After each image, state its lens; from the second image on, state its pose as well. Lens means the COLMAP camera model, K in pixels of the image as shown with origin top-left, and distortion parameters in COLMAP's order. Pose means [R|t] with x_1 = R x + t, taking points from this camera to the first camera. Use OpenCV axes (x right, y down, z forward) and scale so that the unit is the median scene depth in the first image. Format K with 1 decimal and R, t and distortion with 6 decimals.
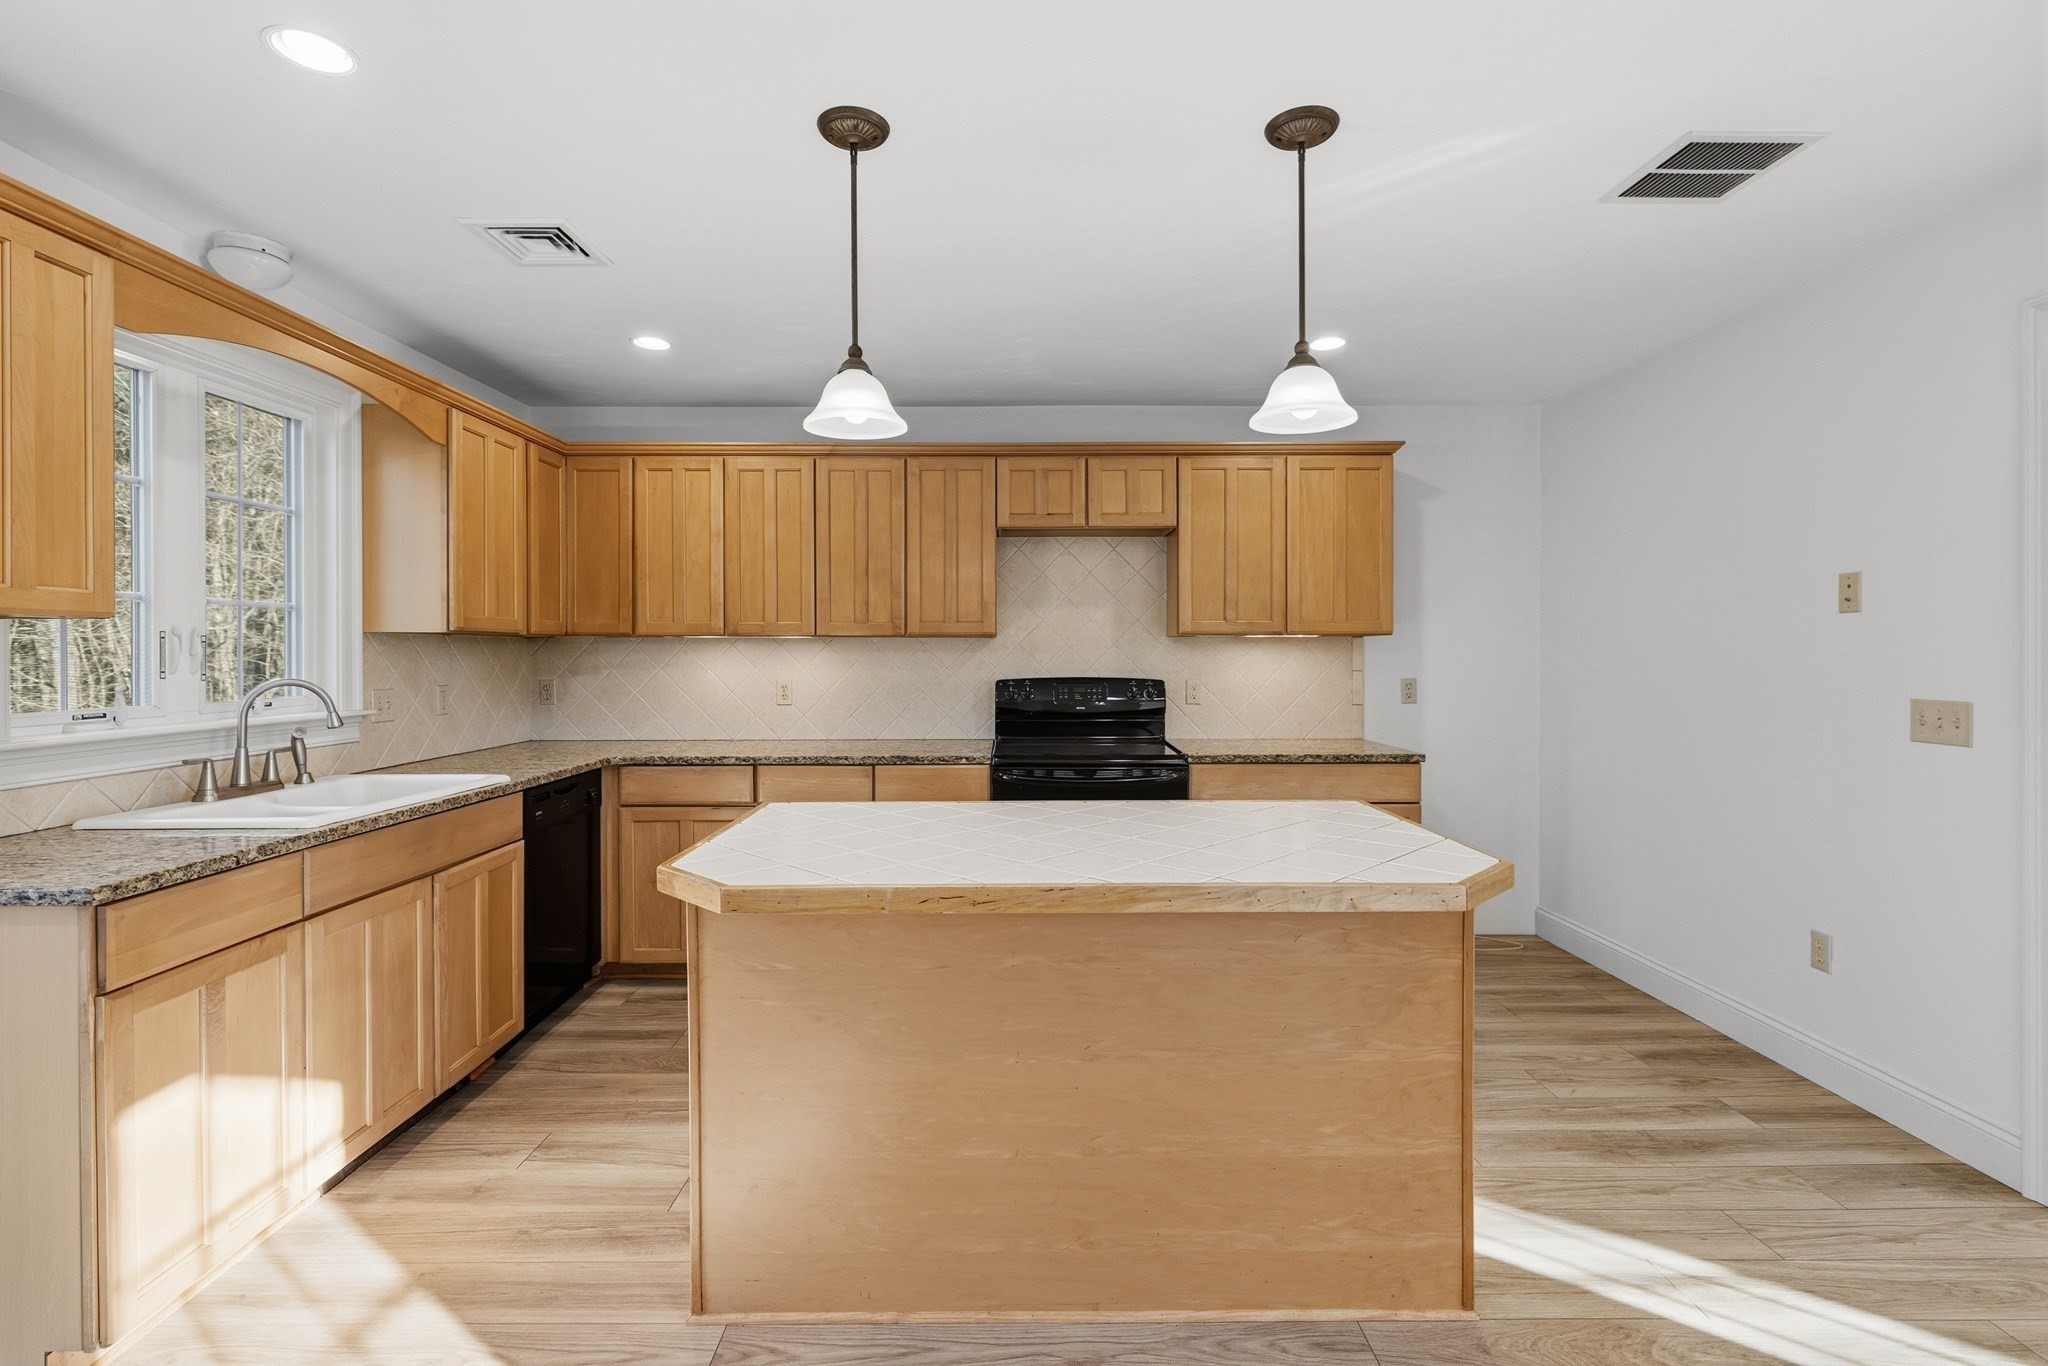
lens RADIAL K [[928.1, 0, 1018.5], [0, 928.1, 656.9], [0, 0, 1]] dist [0.001921, 0.000676]
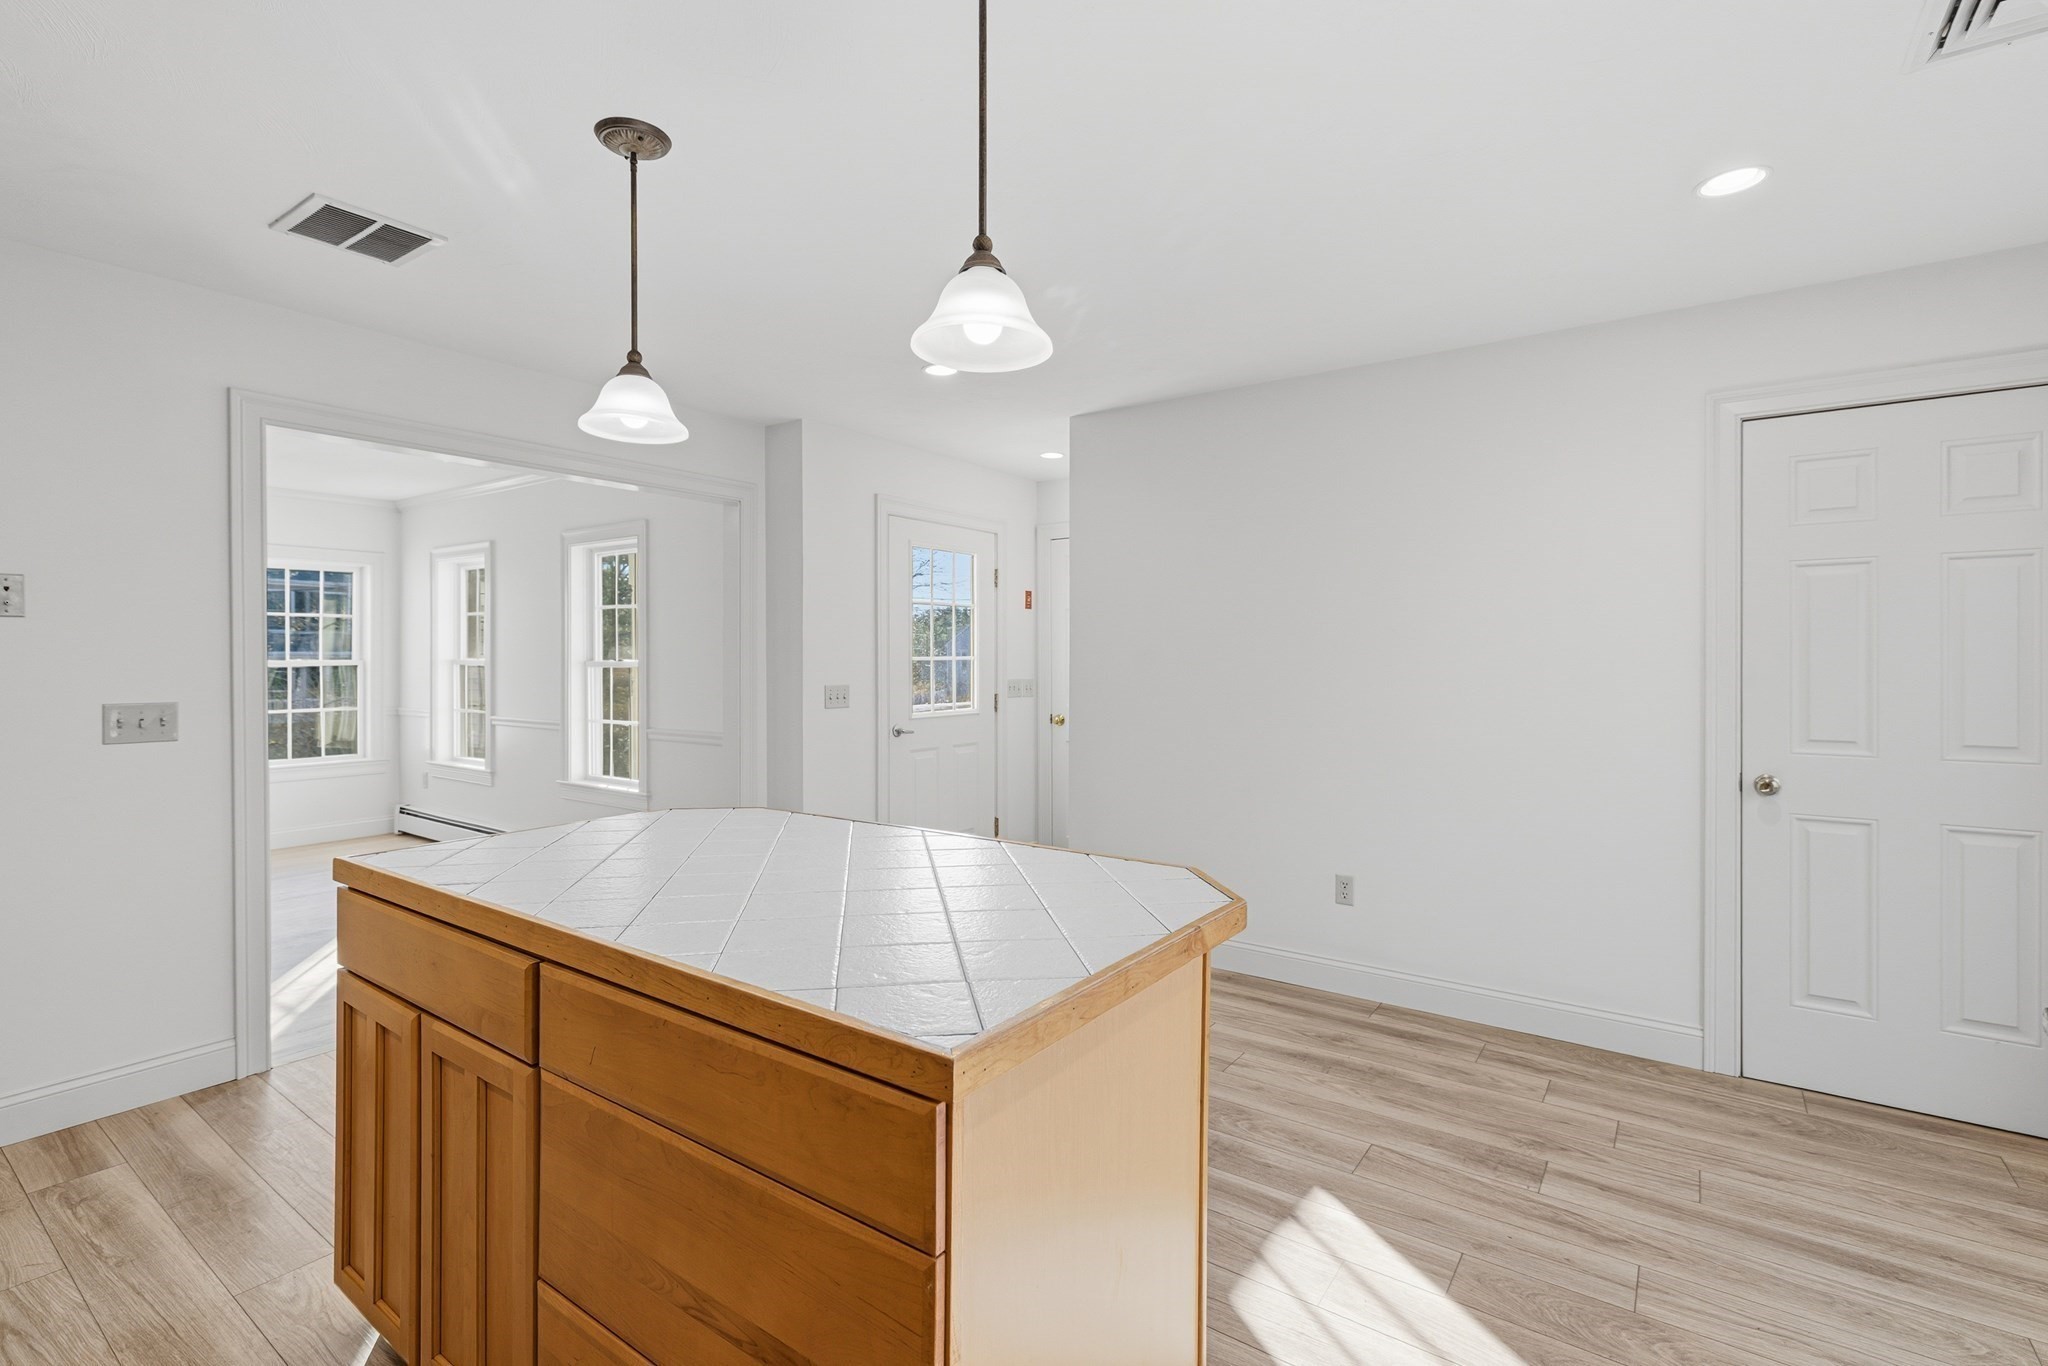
lens RADIAL K [[934.6, 0, 1015.2], [0, 934.6, 655.4], [0, 0, 1]] dist [0.001713, 0.000543]
pose [[-0.808680, 0.005491, 0.588223, -0.394152], [0.004600, 0.999985, -0.003012, -0.001476], [-0.588231, 0.000270, -0.808693, 0.991015]]
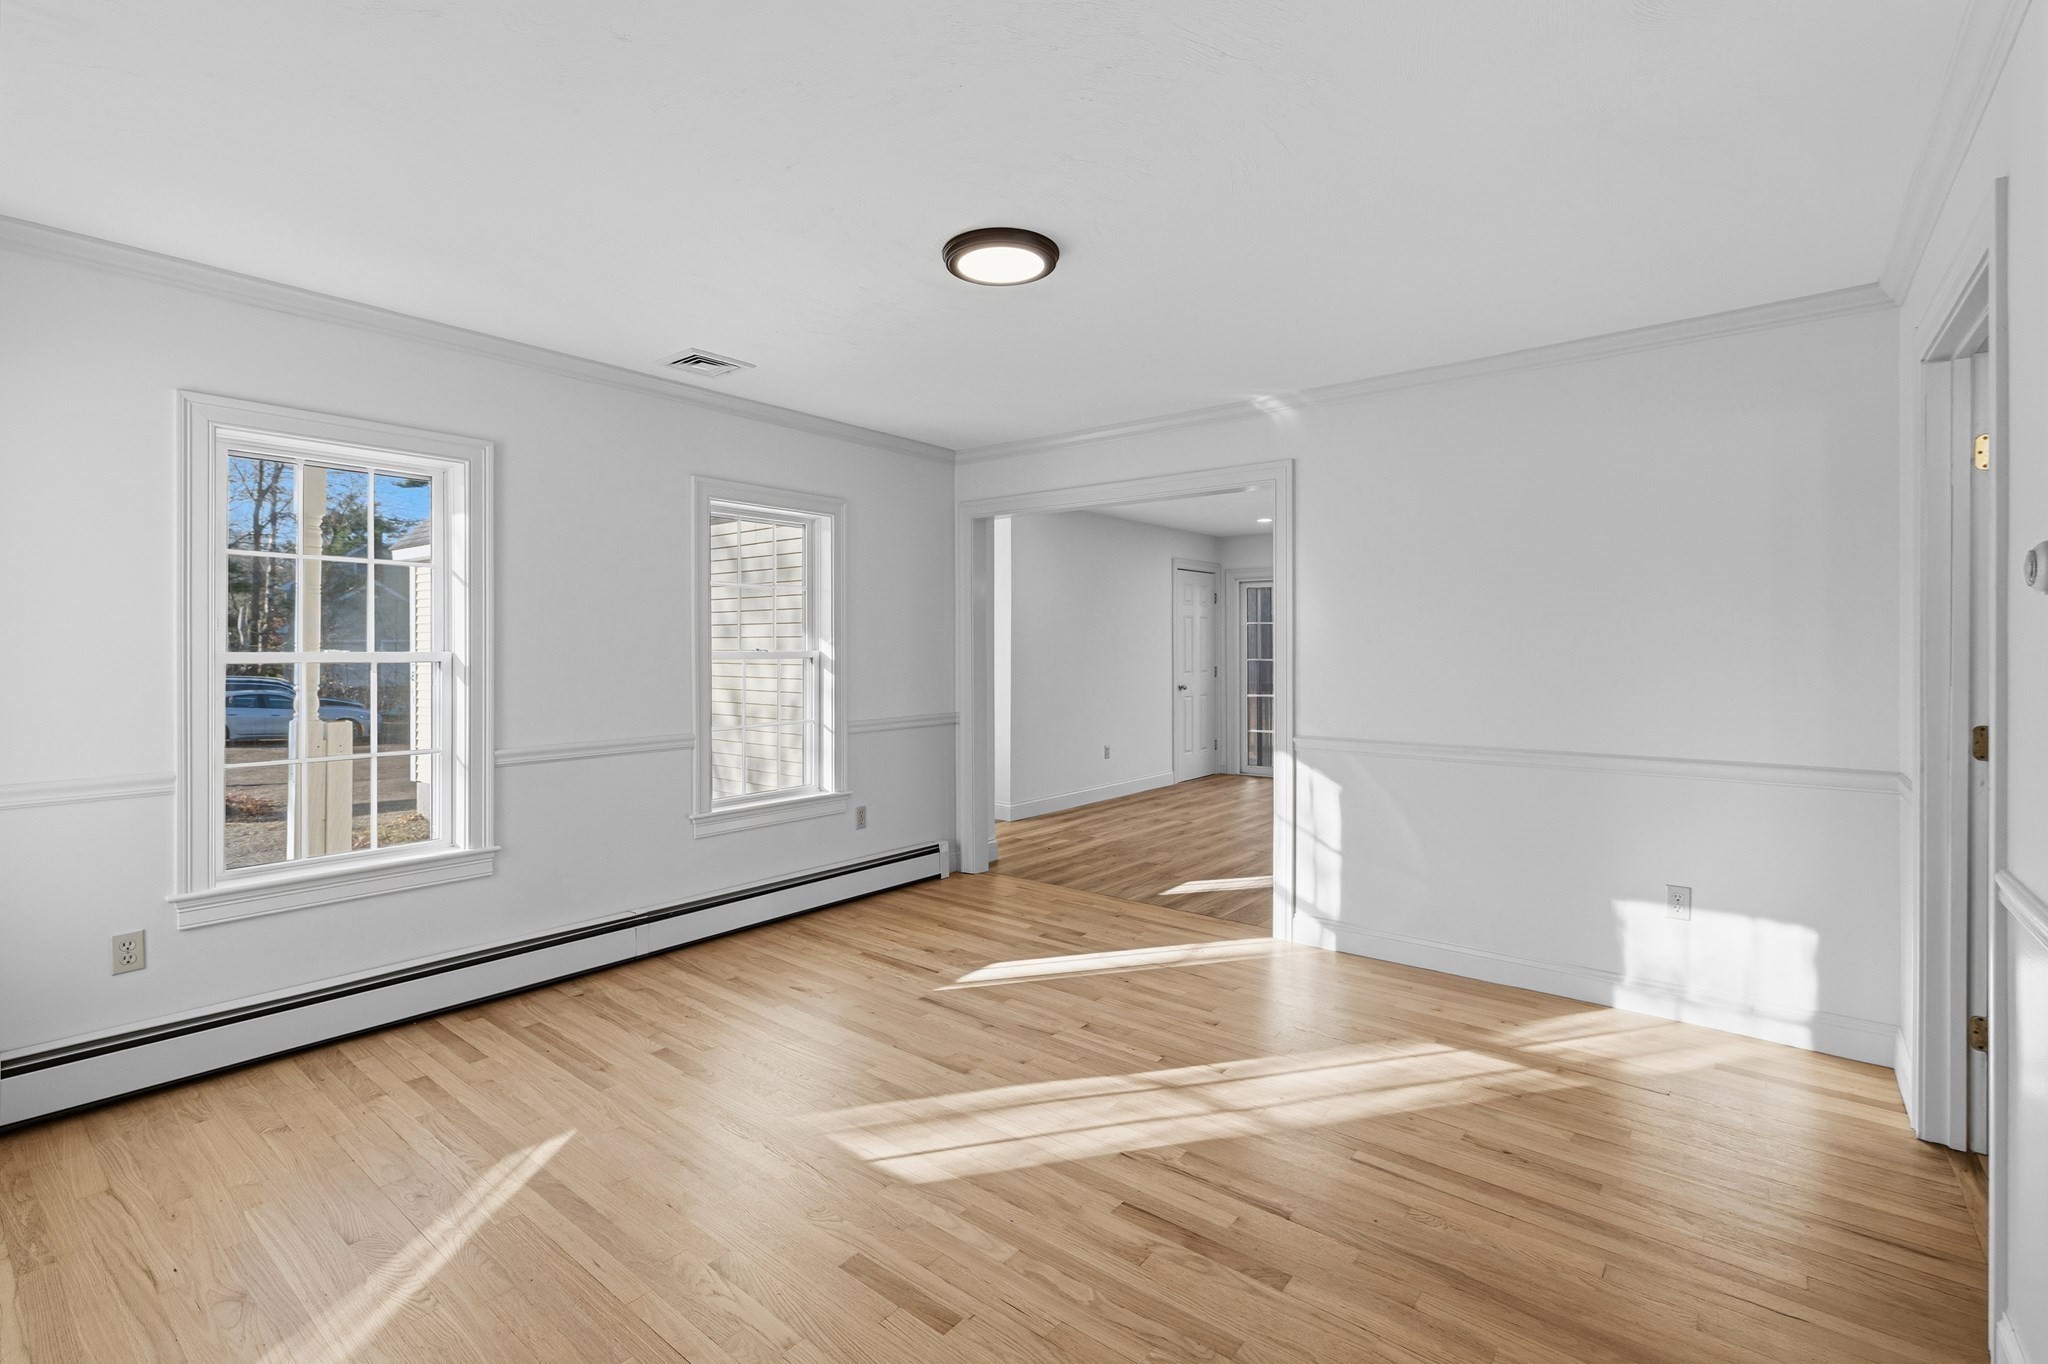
lens RADIAL K [[928.1, 0, 1018.5], [0, 928.1, 655.9], [0, 0, 1]] dist [0.001921, 0.000676]
pose [[-0.631145, 0.013061, -0.775555, 2.042766], [0.001156, 0.999873, 0.015899, -0.015380], [0.775664, 0.009138, -0.631080, 1.223448]]
